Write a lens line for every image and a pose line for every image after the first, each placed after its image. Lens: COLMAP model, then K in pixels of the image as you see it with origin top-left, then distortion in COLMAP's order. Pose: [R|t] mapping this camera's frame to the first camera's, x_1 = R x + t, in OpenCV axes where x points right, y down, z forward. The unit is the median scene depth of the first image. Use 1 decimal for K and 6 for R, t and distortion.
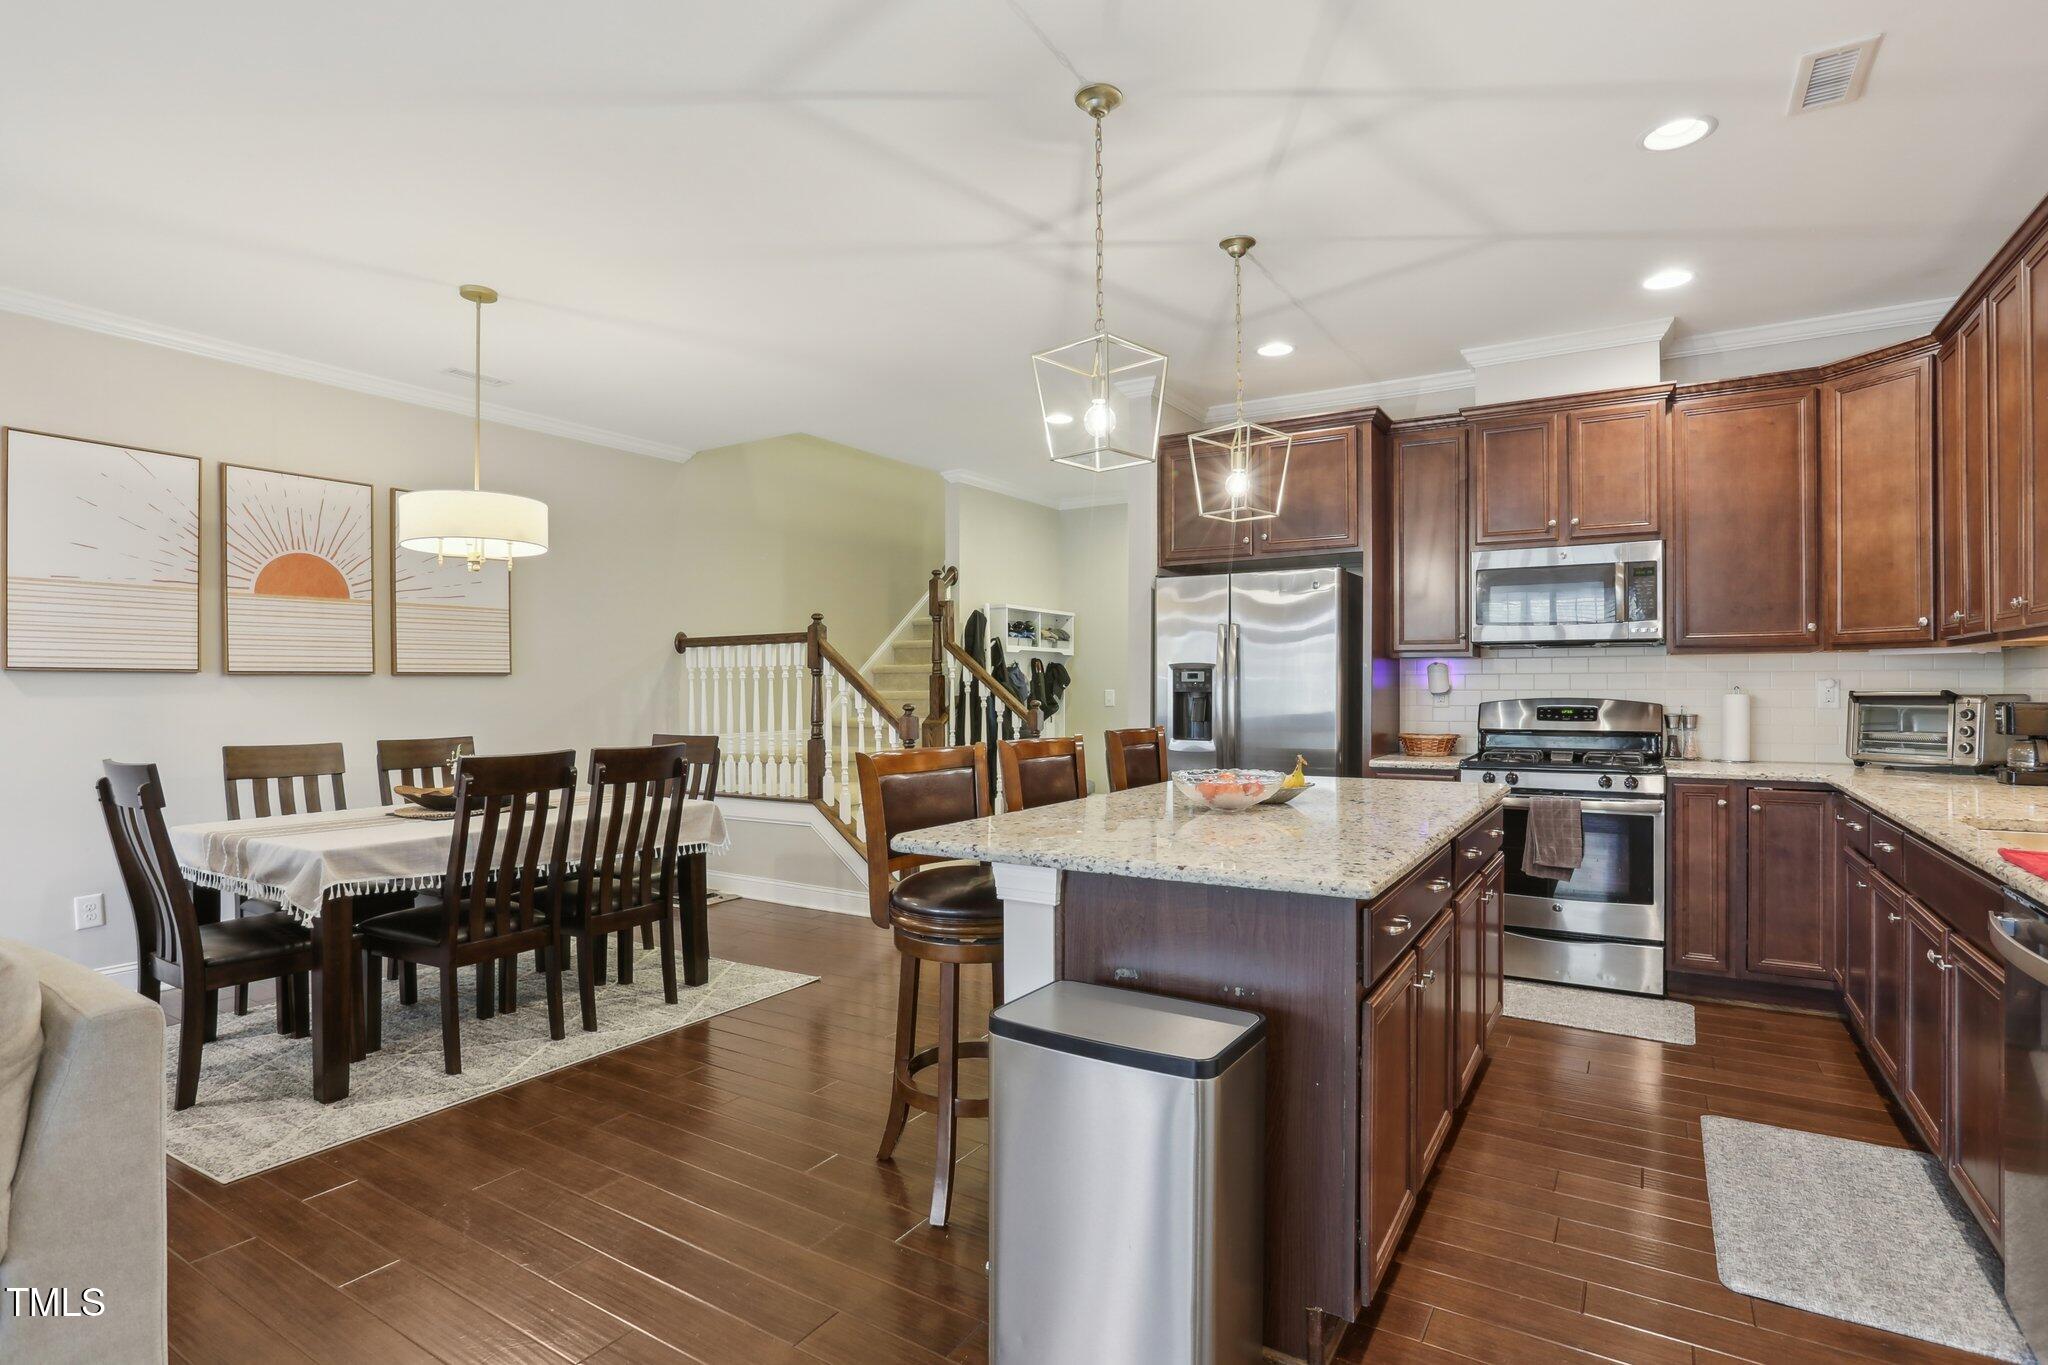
lens RADIAL K [[1019.0, 0, 1003.2], [0, 1019.0, 689.1], [0, 0, 1]] dist [-0.028508, 0.002151]
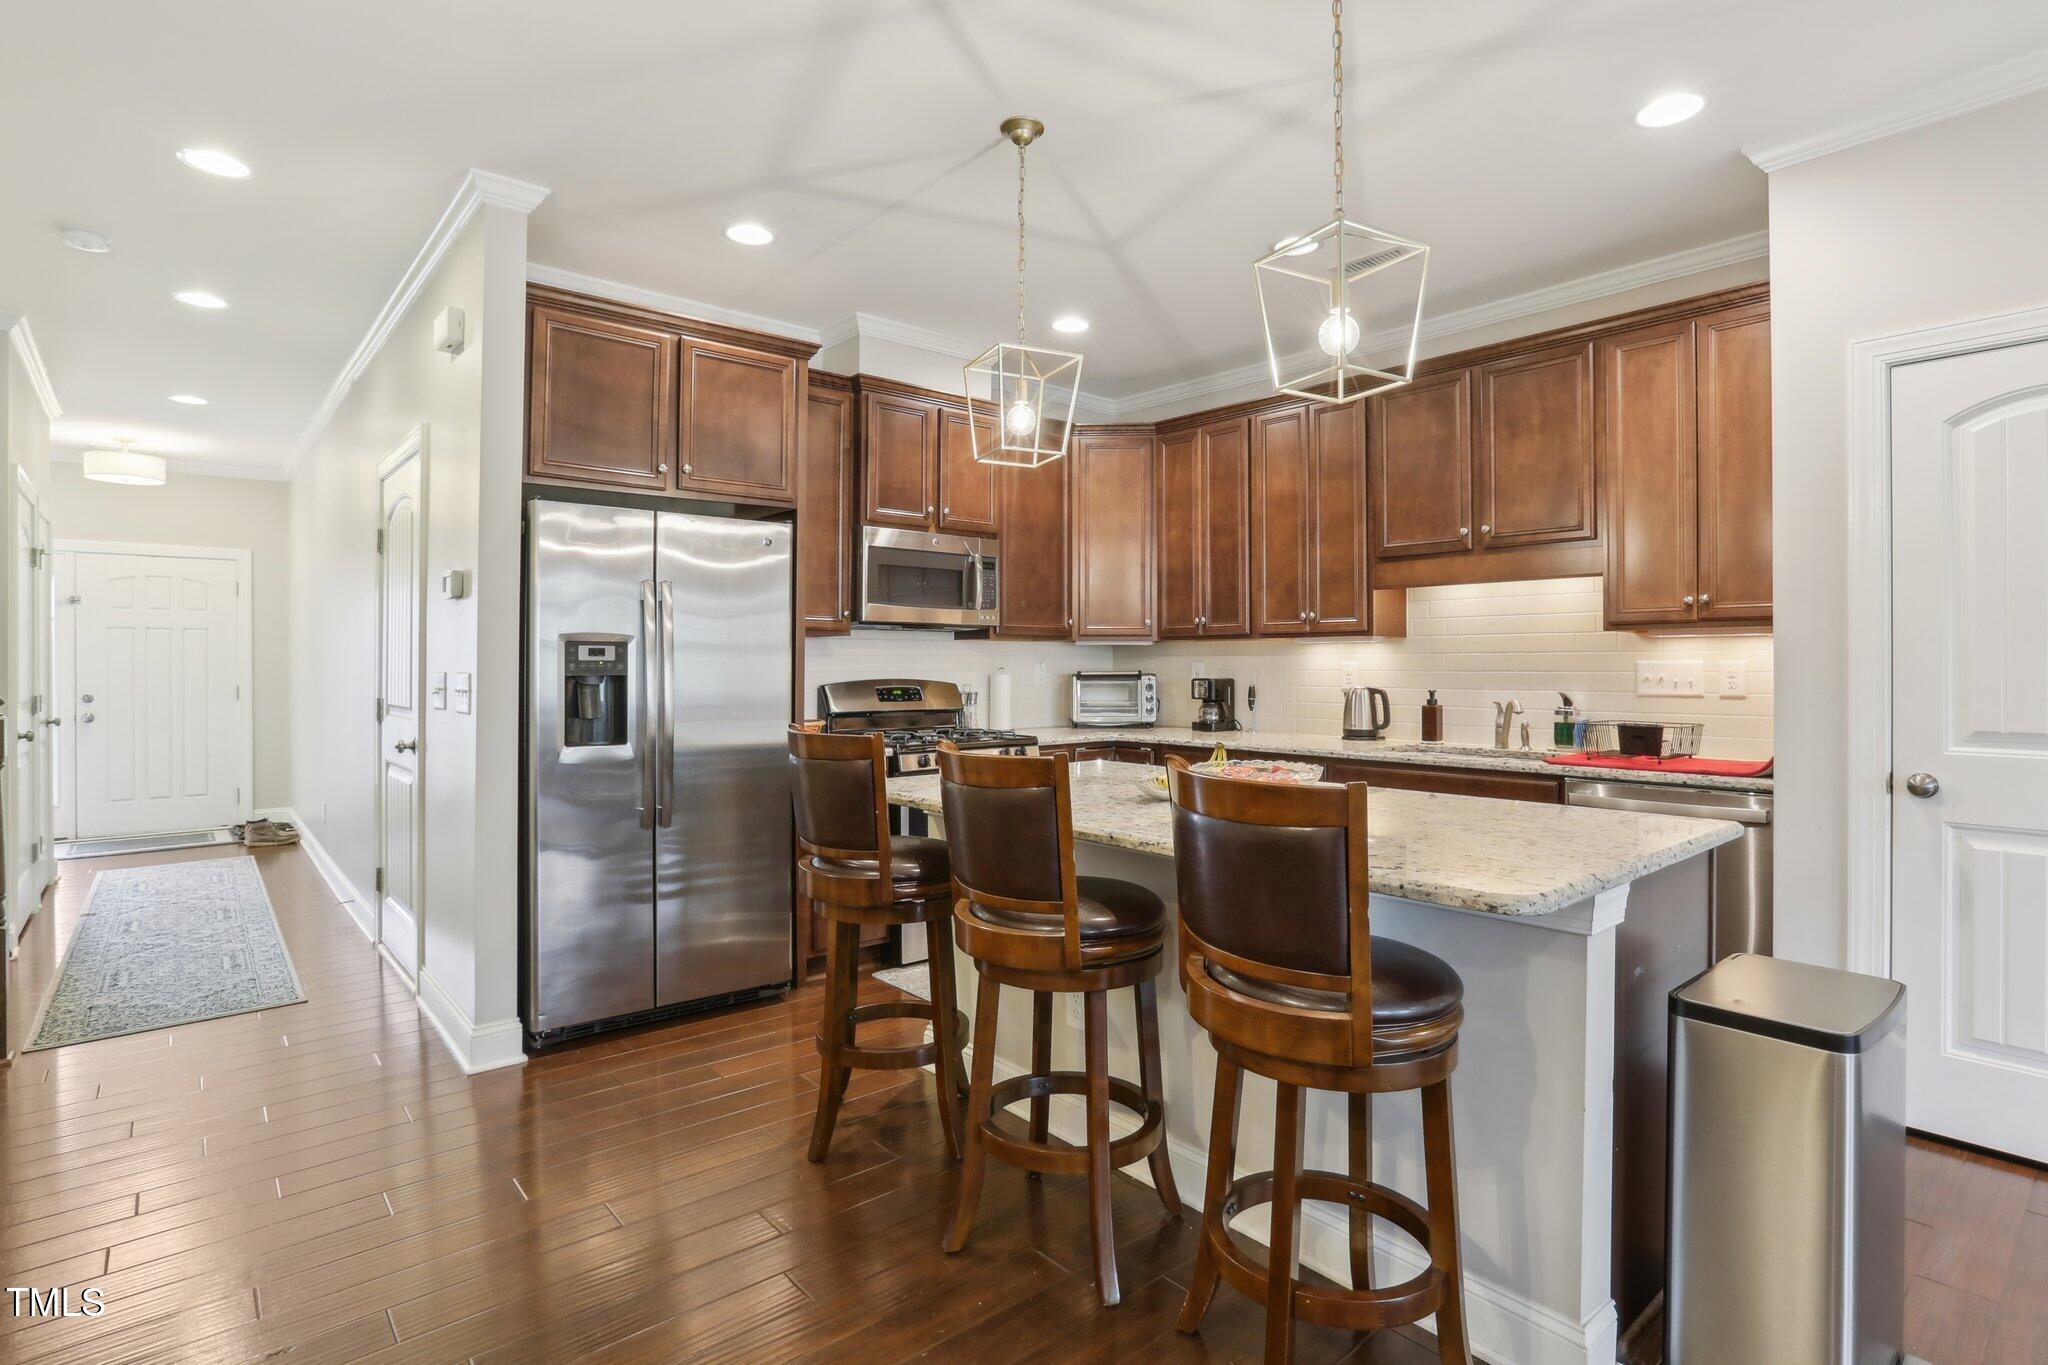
lens RADIAL K [[1019.0, 0, 1024.2], [0, 1019.0, 675.1], [0, 0, 1]] dist [-0.028508, 0.002151]
pose [[0.283436, -0.005603, 0.958975, -0.405825], [0.002990, 0.999983, 0.004959, -0.000045], [-0.958986, 0.001462, 0.283448, 0.555813]]
